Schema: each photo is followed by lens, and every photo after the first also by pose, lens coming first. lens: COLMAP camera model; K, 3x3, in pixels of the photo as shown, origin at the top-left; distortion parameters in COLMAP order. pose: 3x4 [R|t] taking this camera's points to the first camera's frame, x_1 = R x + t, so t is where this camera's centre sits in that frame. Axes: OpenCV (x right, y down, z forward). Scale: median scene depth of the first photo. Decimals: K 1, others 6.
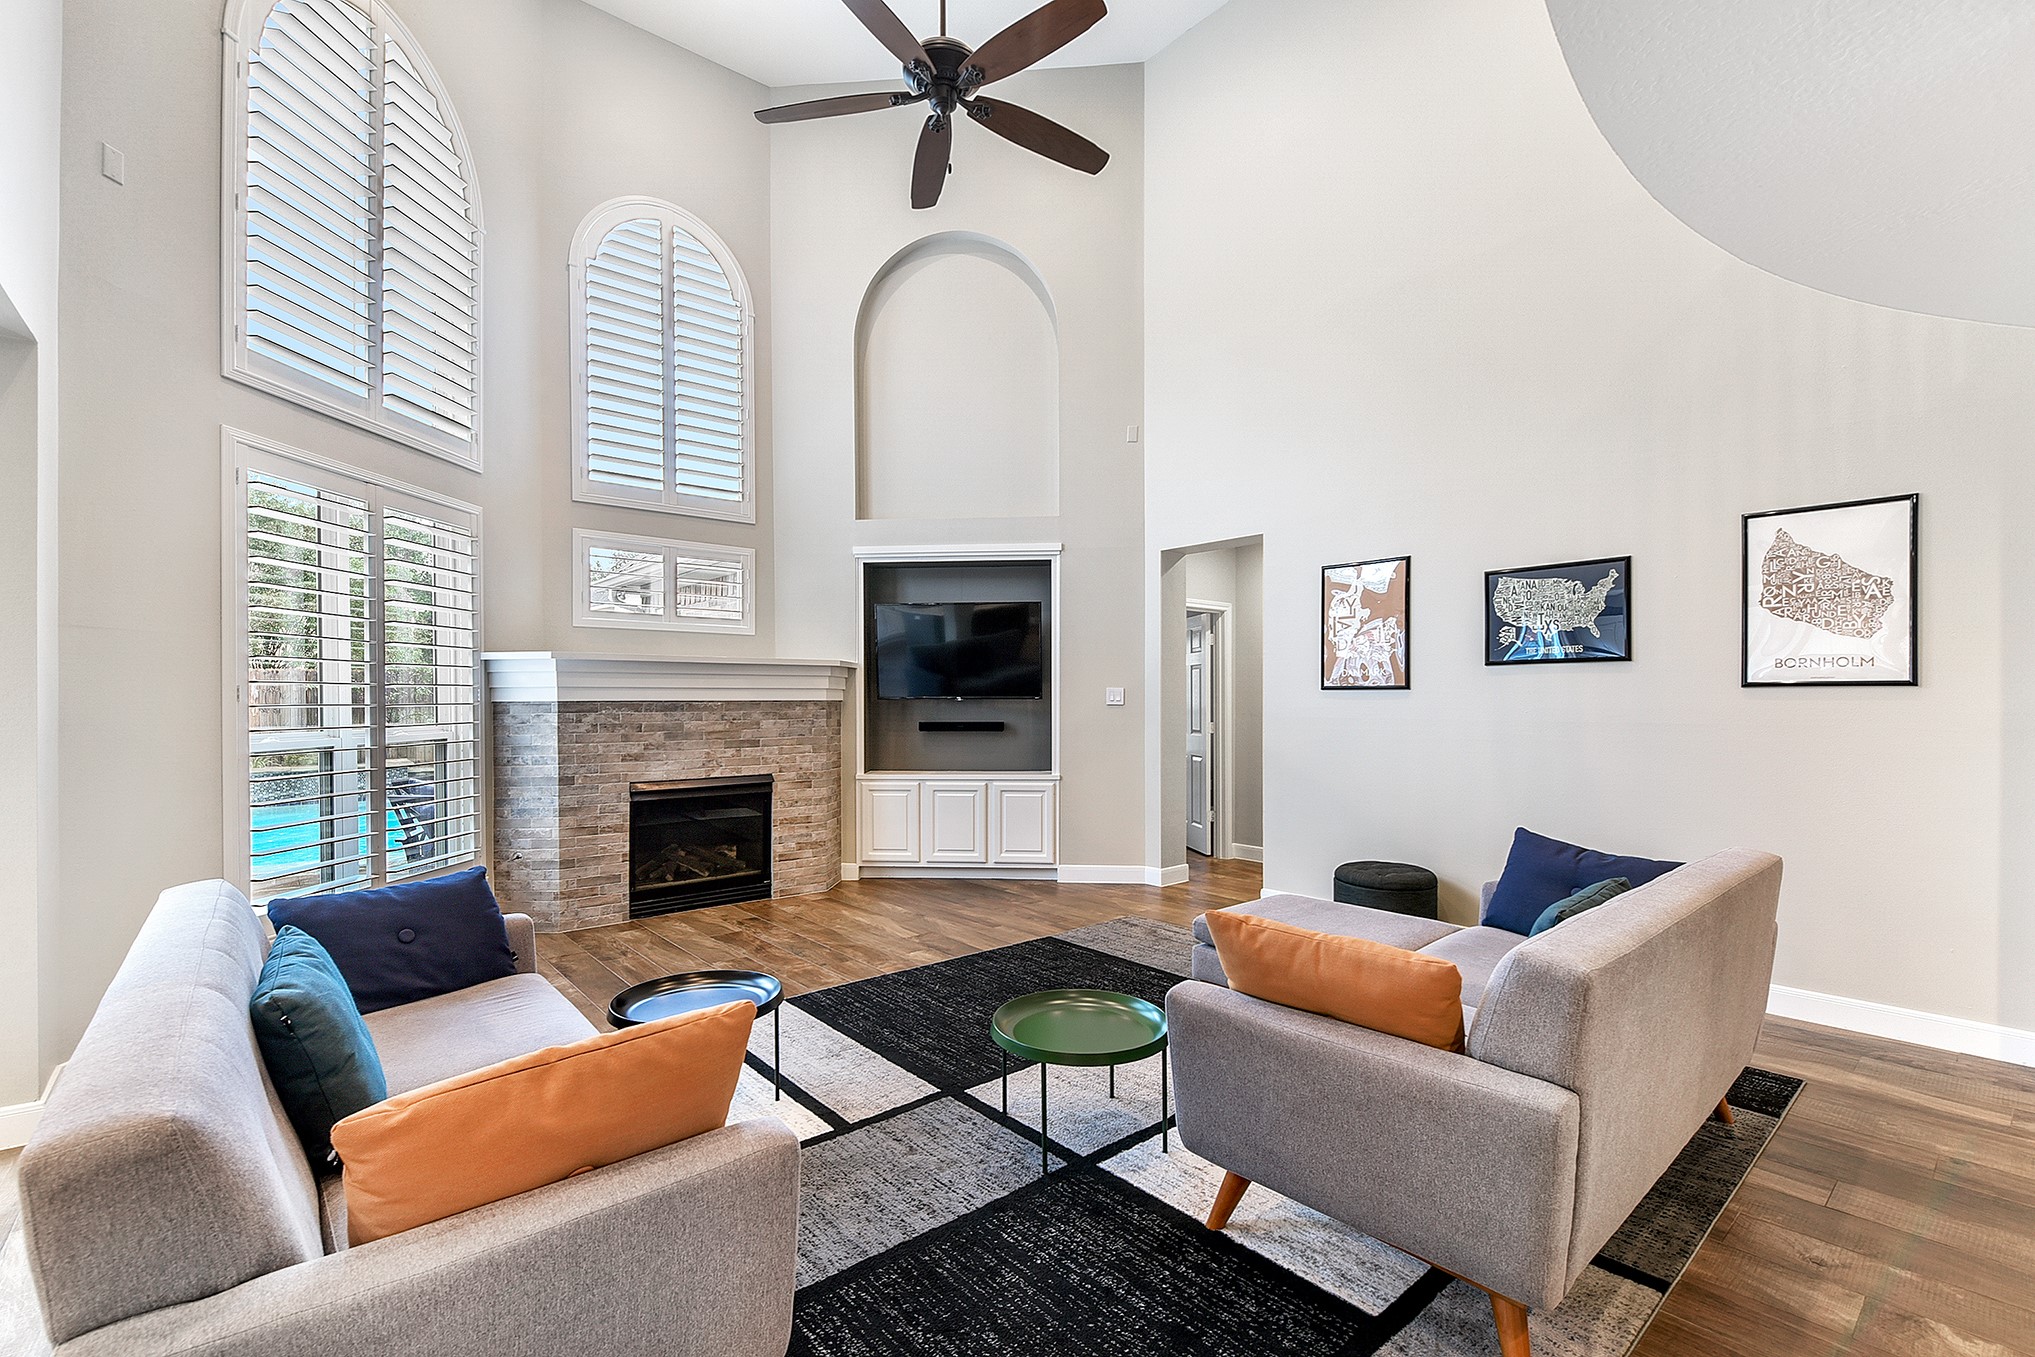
lens RADIAL K [[891.7, 0, 1020.1], [0, 891.7, 685.5], [0, 0, 1]] dist [-0.001927, -0.000983]
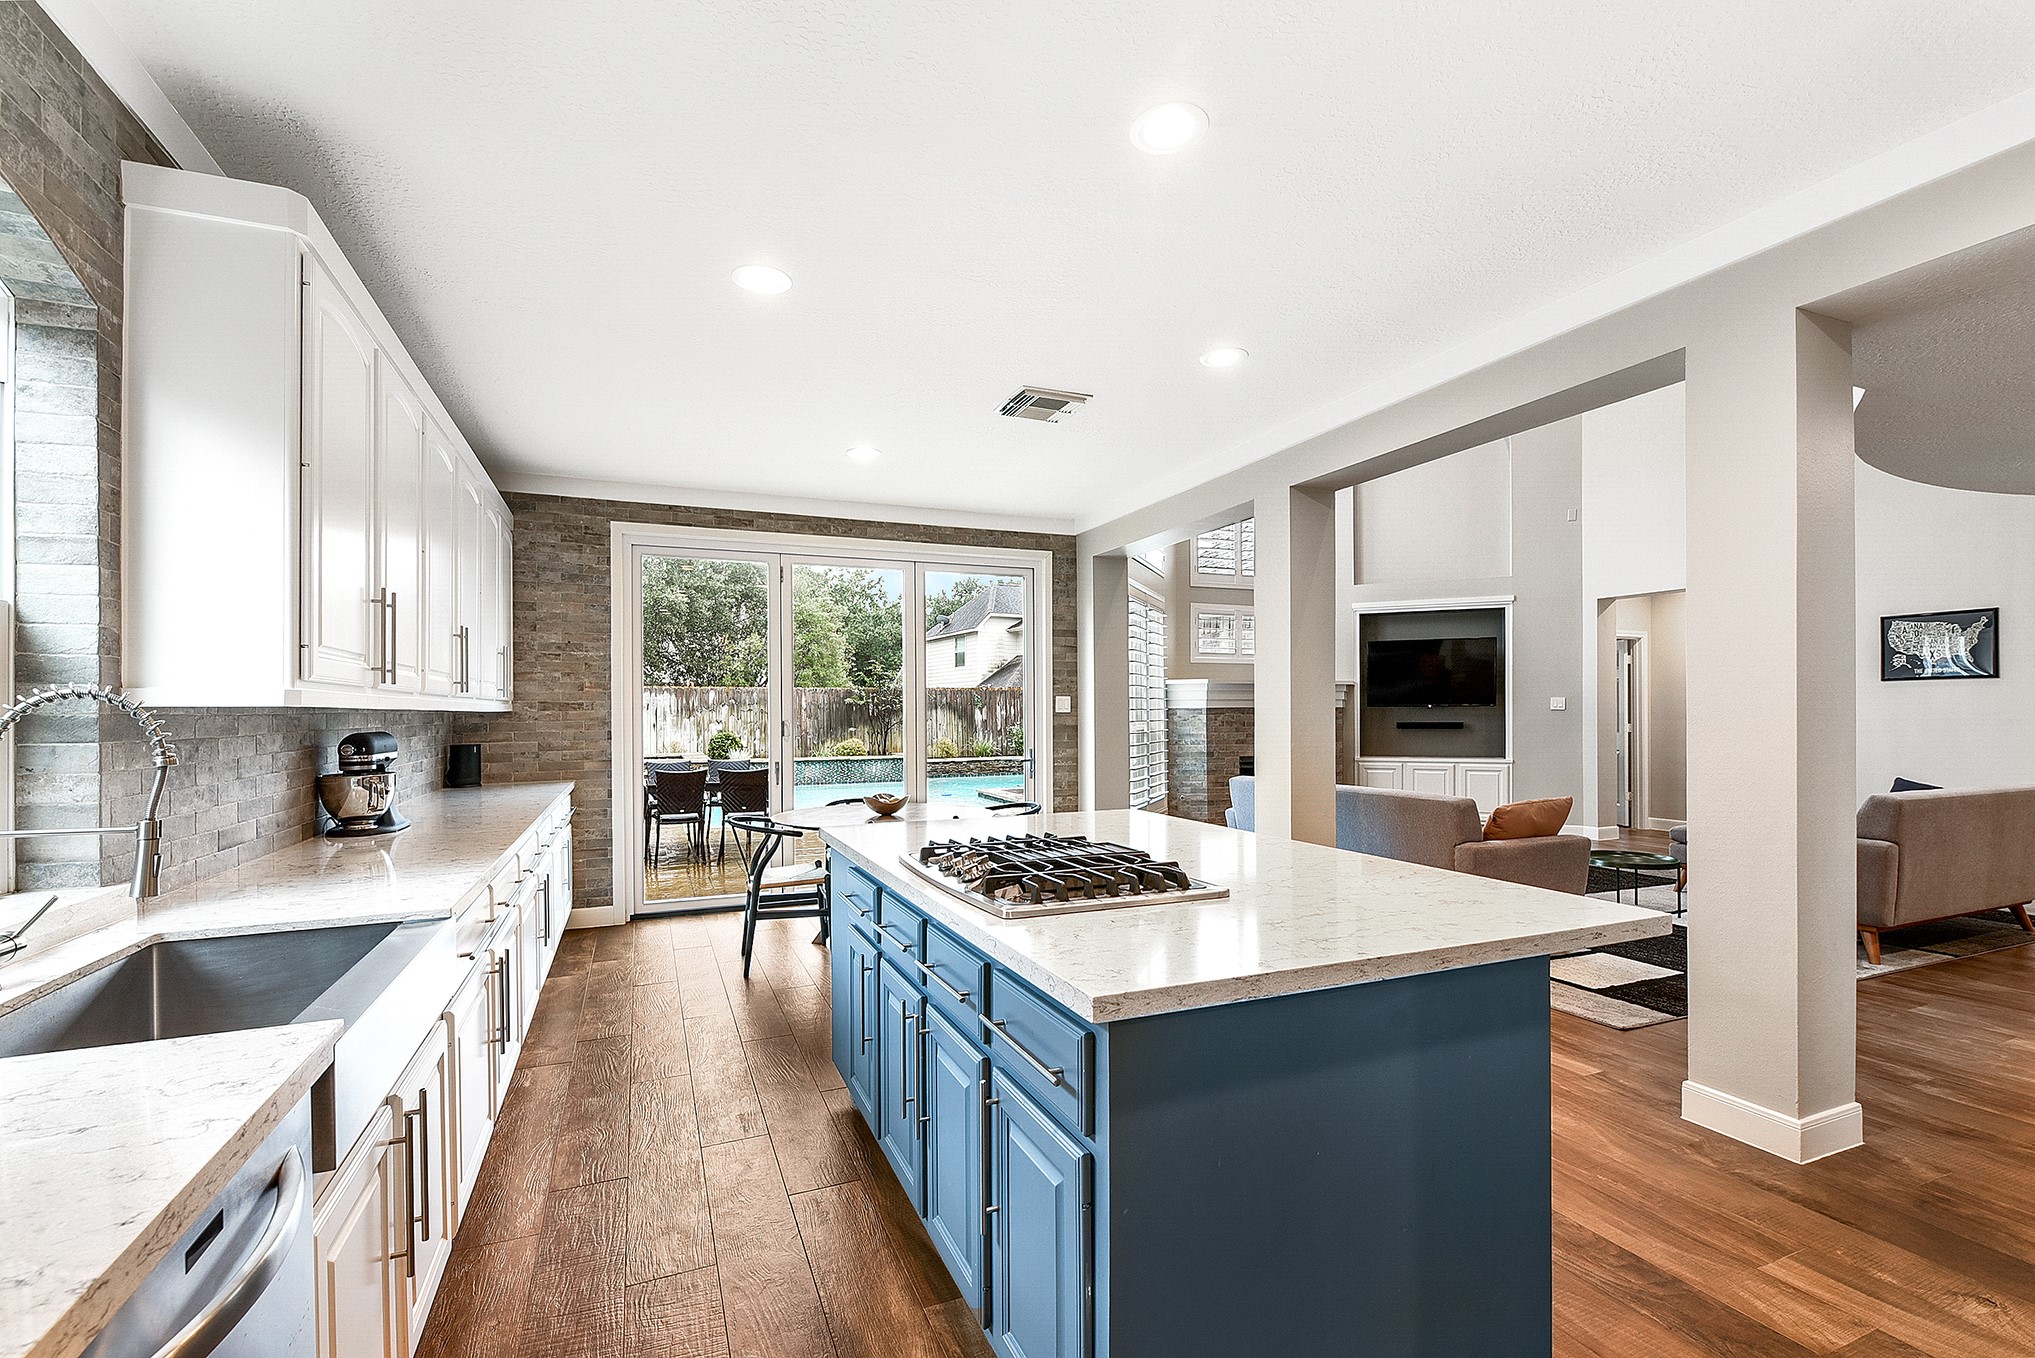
lens RADIAL K [[891.7, 0, 1011.0], [0, 891.7, 696.4], [0, 0, 1]] dist [-0.001927, -0.000983]
pose [[0.948499, -0.006985, -0.316704, -0.327632], [0.006646, 0.999976, -0.002153, -0.002861], [0.316712, -0.000062, 0.948522, -0.737783]]
